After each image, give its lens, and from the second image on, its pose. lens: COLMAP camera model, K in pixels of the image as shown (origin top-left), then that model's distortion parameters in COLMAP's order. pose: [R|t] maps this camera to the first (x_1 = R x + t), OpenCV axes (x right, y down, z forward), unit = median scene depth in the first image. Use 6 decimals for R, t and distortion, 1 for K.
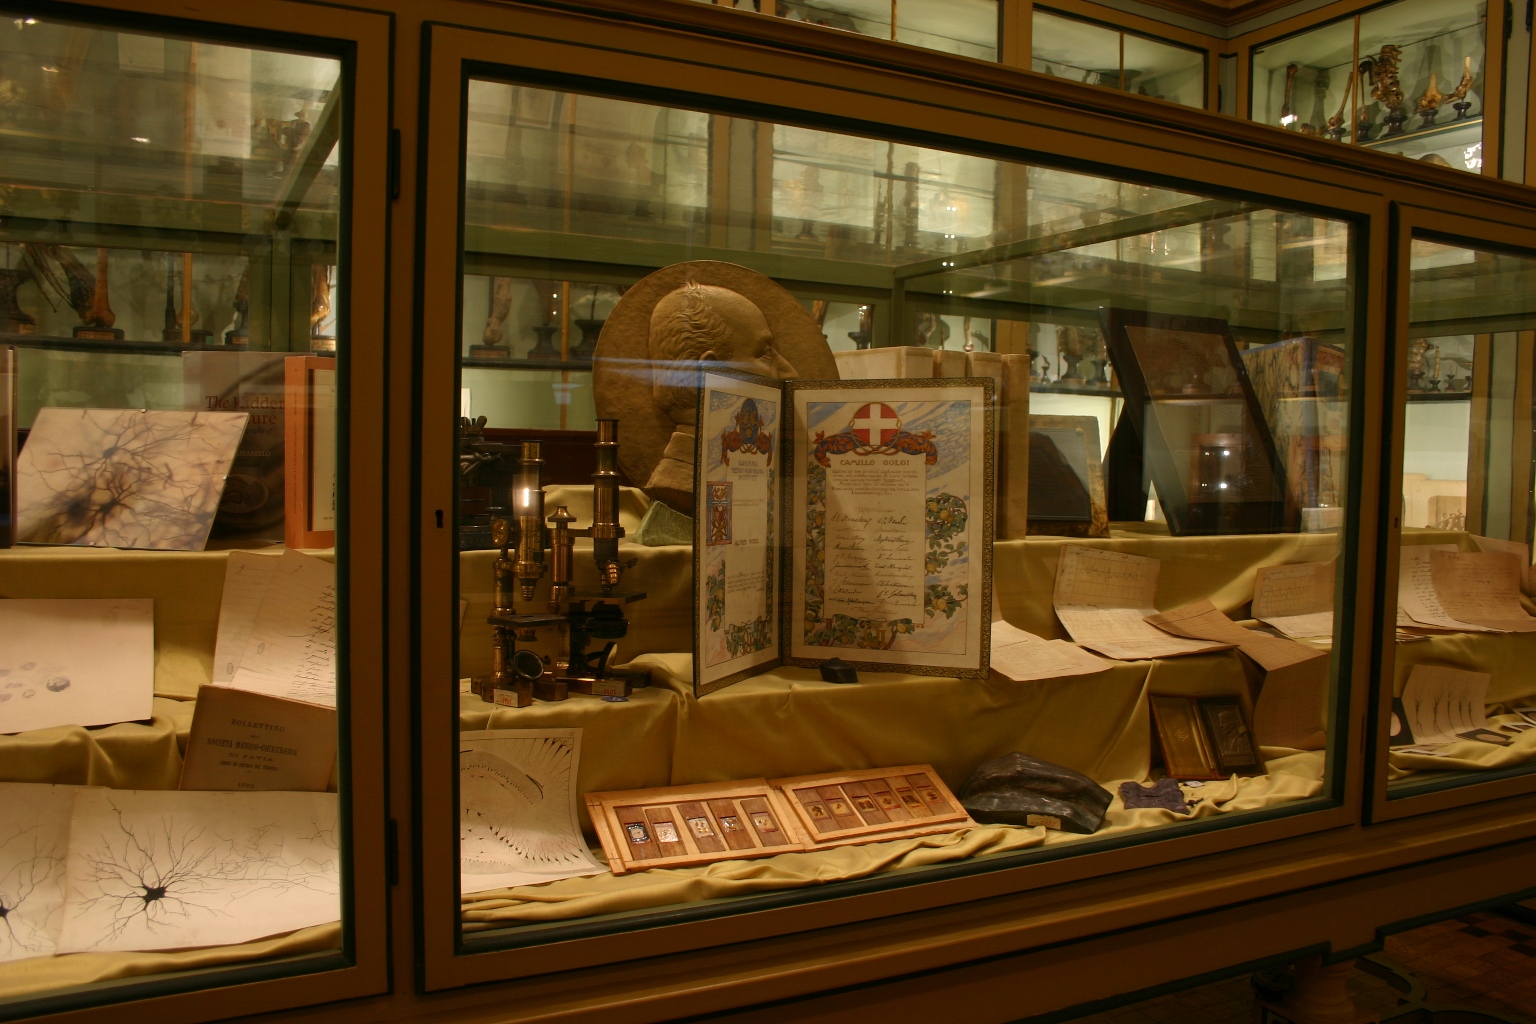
lens RADIAL K [[1224.1, 0, 768.0], [0, 1224.1, 512.0], [0, 0, 1]] dist [-0.160202, 0.119438]
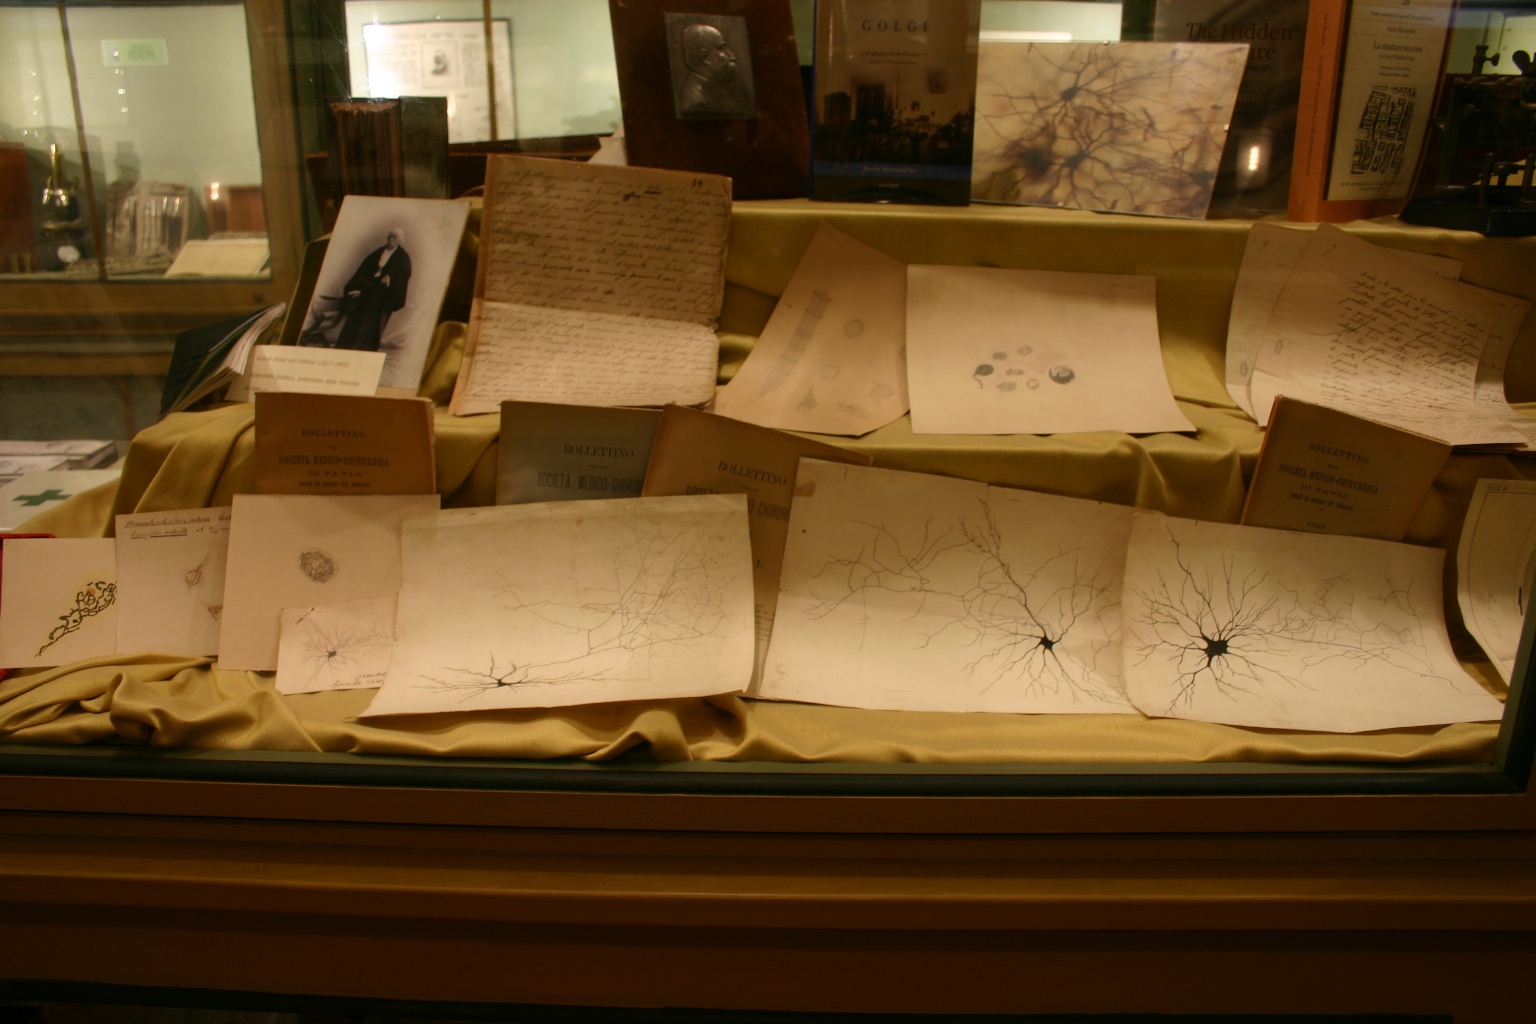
lens RADIAL K [[1224.1, 0, 768.0], [0, 1224.1, 512.0], [0, 0, 1]] dist [-0.160202, 0.119438]
pose [[0.879056, 0.140904, -0.455419, -0.300203], [-0.013195, 0.962147, 0.272213, 0.006493], [0.476535, -0.233281, 0.847640, 0.110041]]
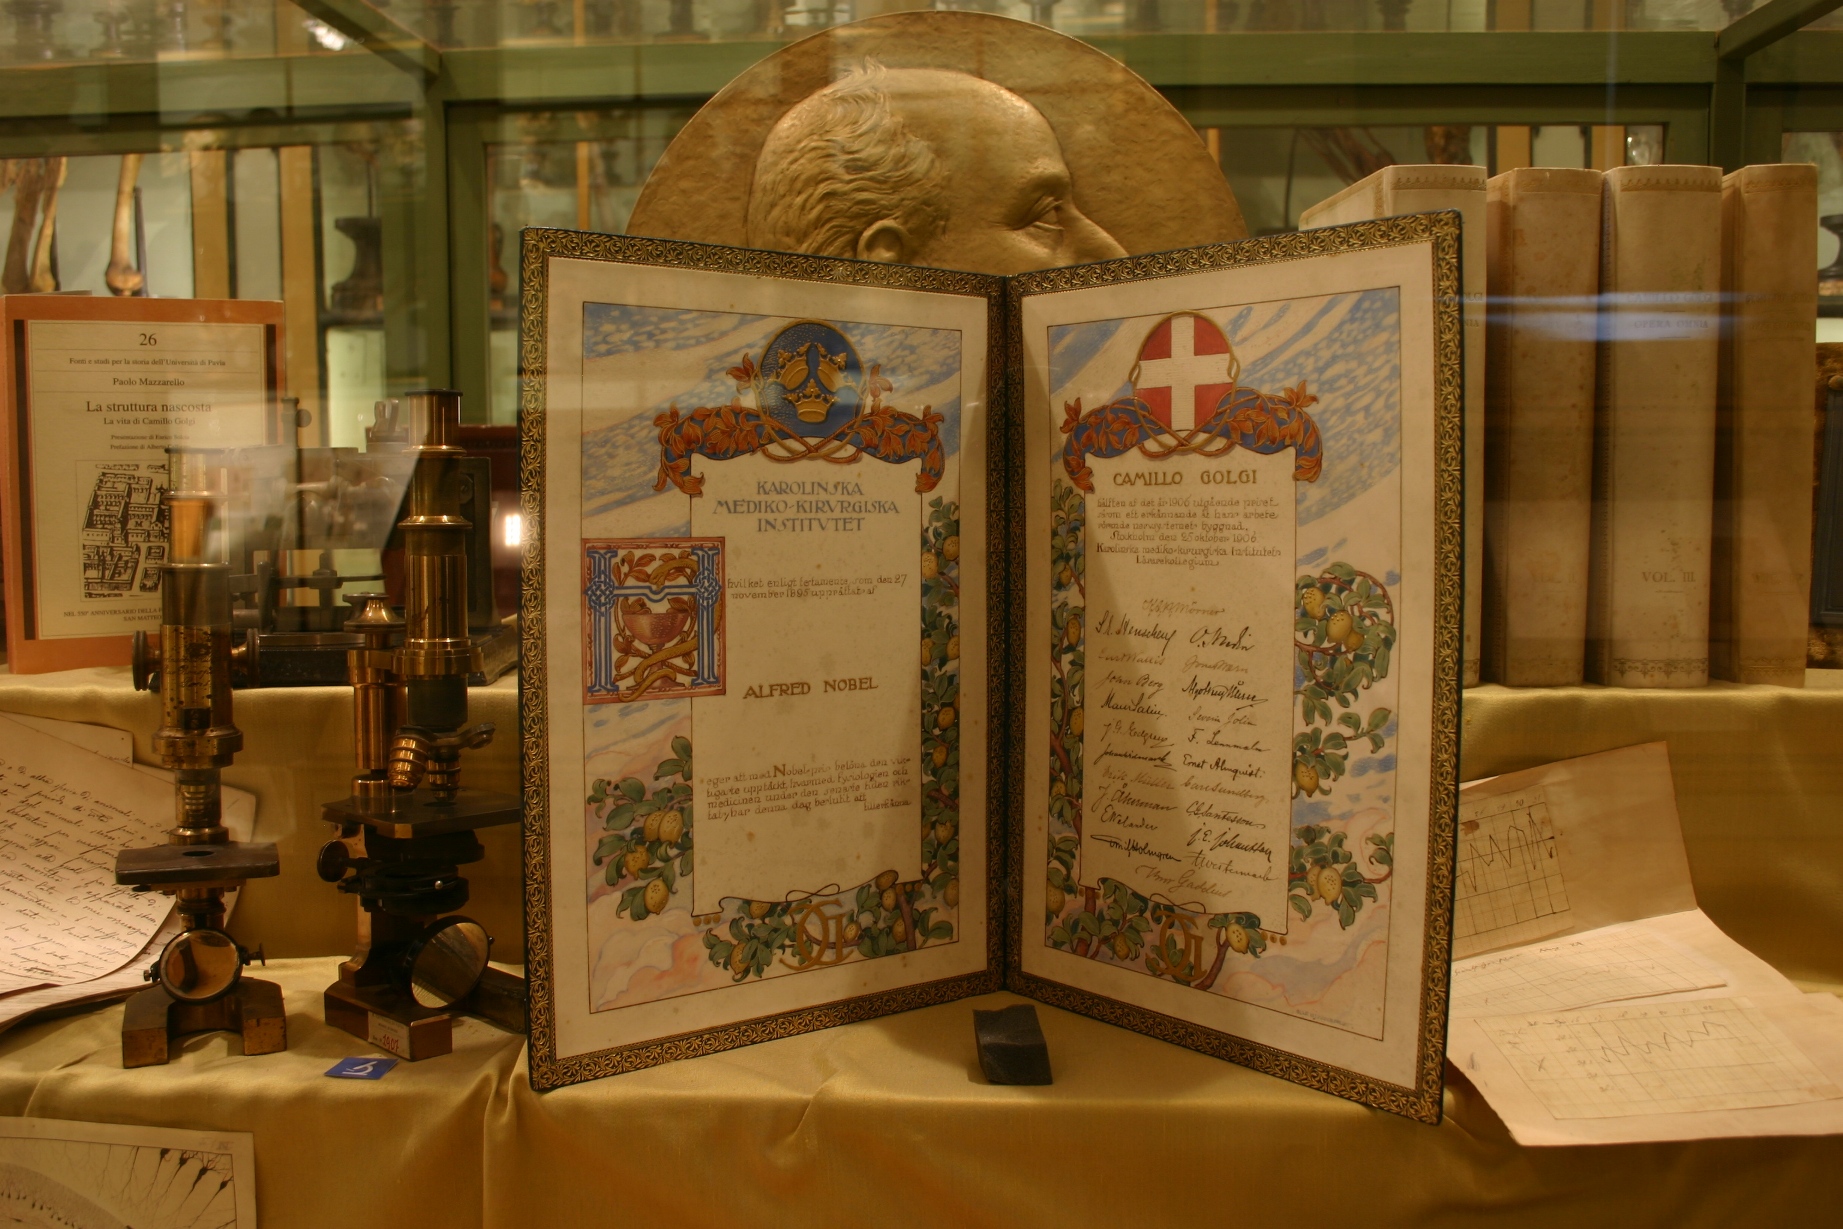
lens RADIAL K [[1772.6, 0, 921.5], [0, 1772.6, 614.5], [0, 0, 1]] dist [-0.132066, 0.135771]
pose [[0.864227, 0.016612, -0.502827, 0.294732], [0.000855, 0.999405, 0.034487, -0.018512], [0.503101, -0.030235, 0.863699, 0.518547]]
